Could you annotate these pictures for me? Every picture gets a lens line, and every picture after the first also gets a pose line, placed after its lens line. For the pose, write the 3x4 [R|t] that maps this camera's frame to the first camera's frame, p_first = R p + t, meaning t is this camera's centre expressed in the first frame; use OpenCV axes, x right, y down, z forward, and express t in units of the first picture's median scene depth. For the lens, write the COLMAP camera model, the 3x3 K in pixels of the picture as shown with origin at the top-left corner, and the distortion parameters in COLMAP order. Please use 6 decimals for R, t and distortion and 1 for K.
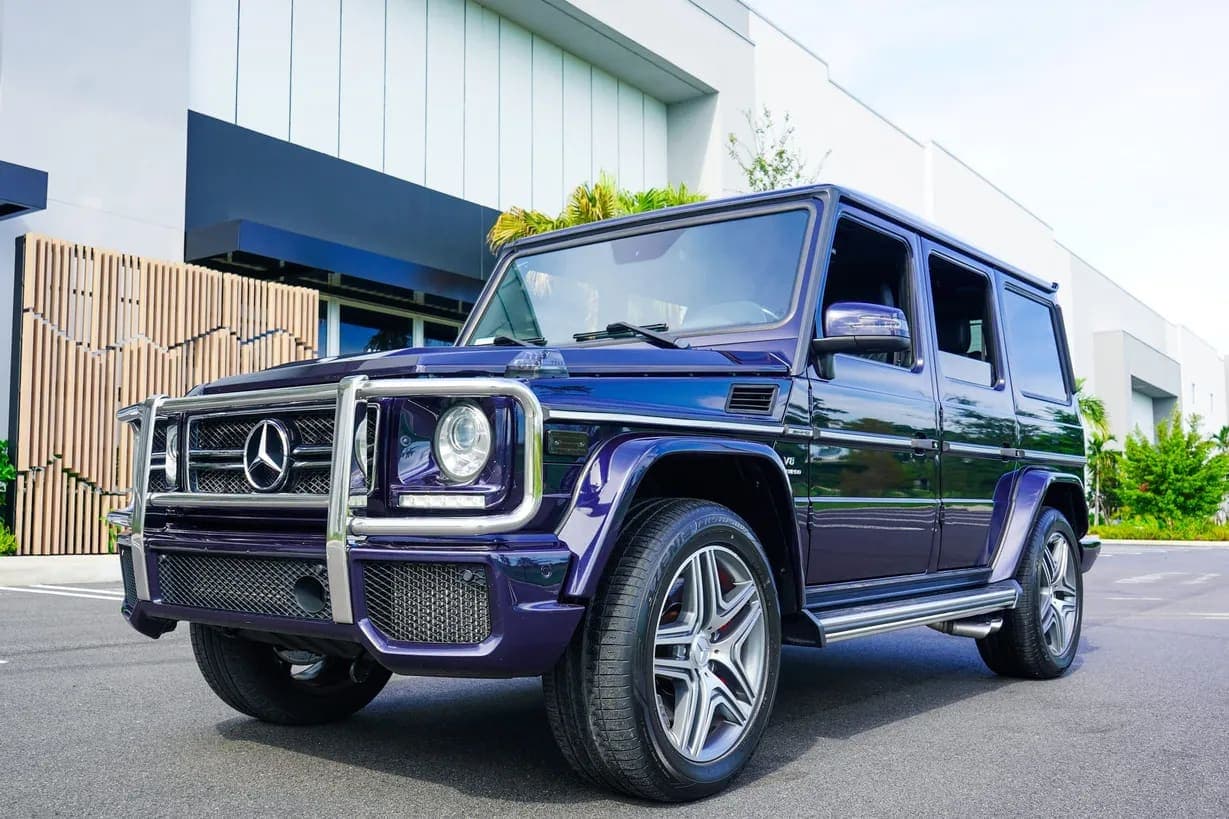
lens RADIAL K [[1158.3, 0, 590.3], [0, 1158.3, 426.4], [0, 0, 1]] dist [-0.016016, 0.005058]
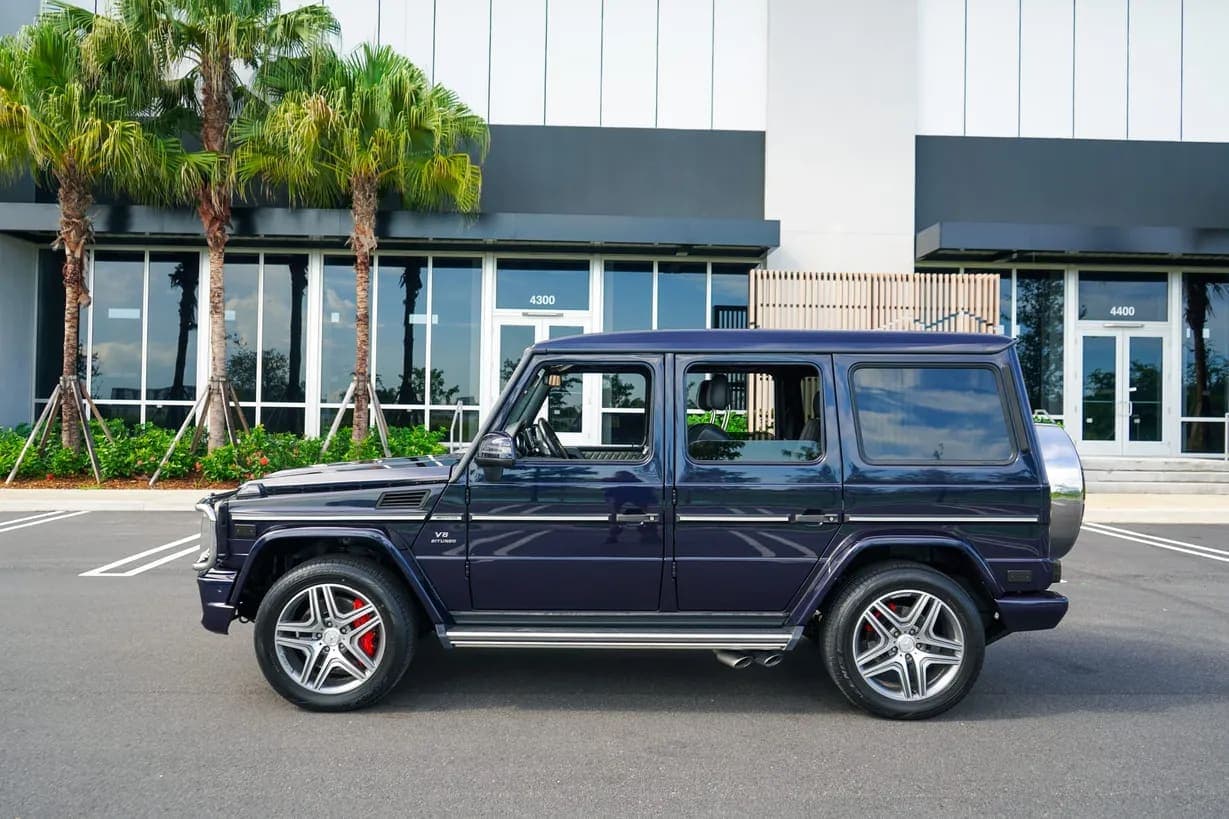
lens RADIAL K [[981.6, 0, 612.5], [0, 981.6, 408.1], [0, 0, 1]] dist [-0.008743, 0.006444]
pose [[0.618251, -0.001251, -0.785980, 0.281021], [0.051896, 0.997881, 0.039234, -0.038156], [0.784266, -0.065046, 0.617006, 0.064501]]
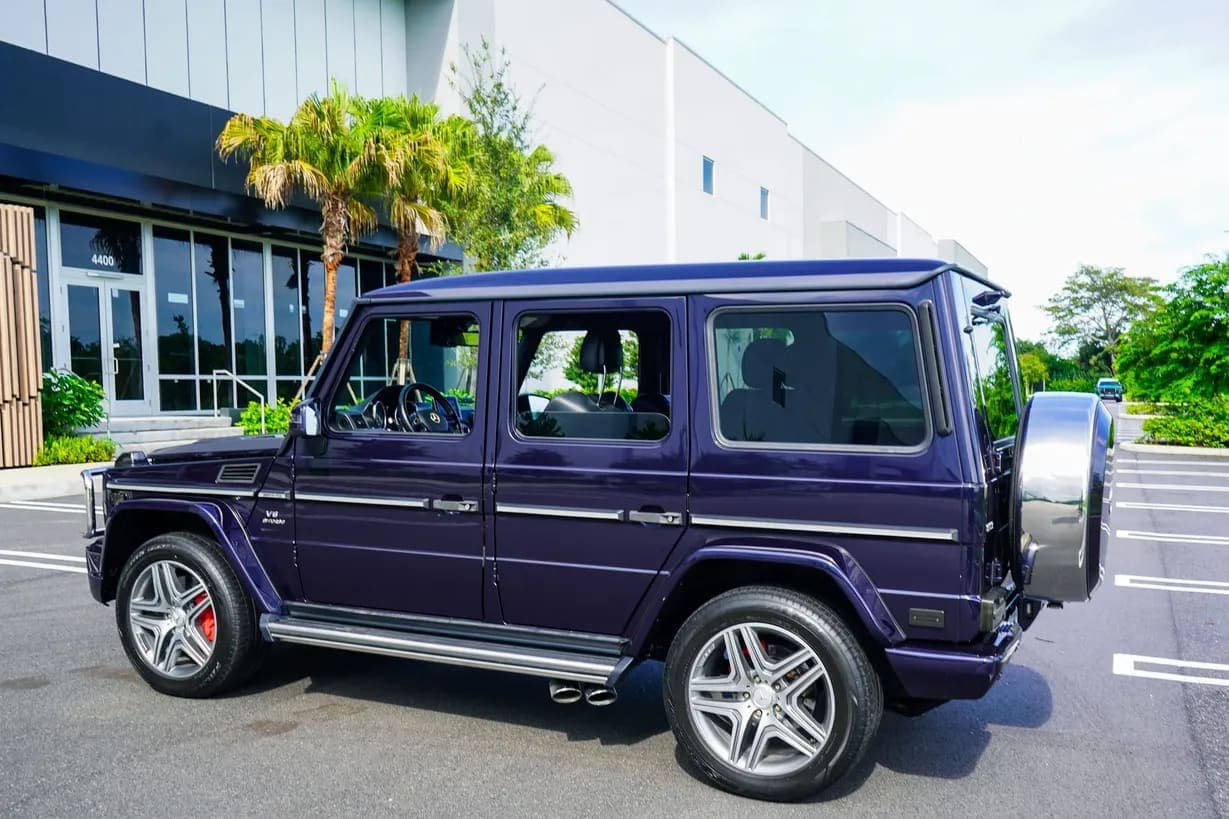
lens RADIAL K [[1135.1, 0, 643.9], [0, 1135.1, 483.5], [0, 0, 1]] dist [-0.006170, 0.016463]
pose [[0.970568, -0.025032, 0.239522, 0.034954], [-0.015972, 0.985703, 0.167734, -0.051545], [-0.240296, -0.166623, 0.956292, -0.100146]]
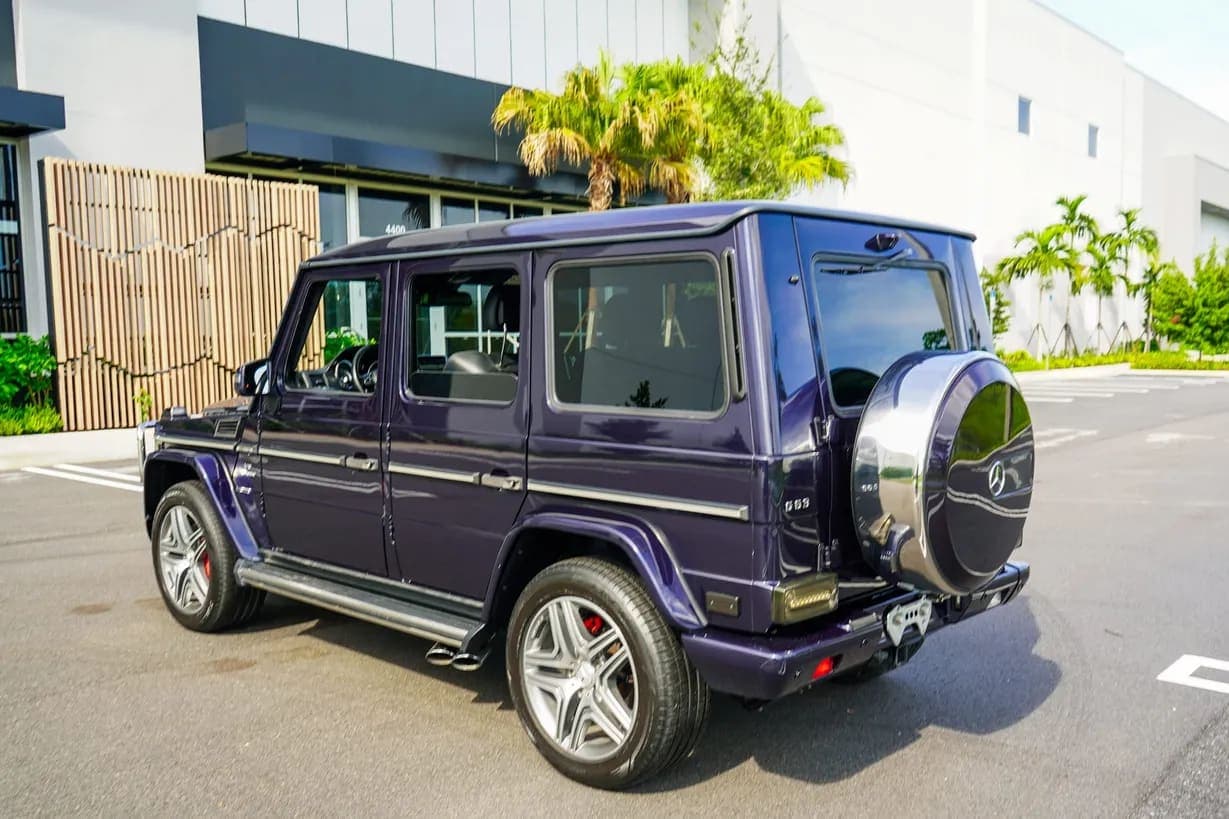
lens RADIAL K [[1116.8, 0, 639.7], [0, 1116.8, 451.8], [0, 0, 1]] dist [-0.003647, -0.004308]
pose [[0.997996, -0.006599, -0.062937, 0.136146], [0.017994, 0.983086, 0.182257, -0.051492], [0.060670, -0.183024, 0.981235, -0.094195]]
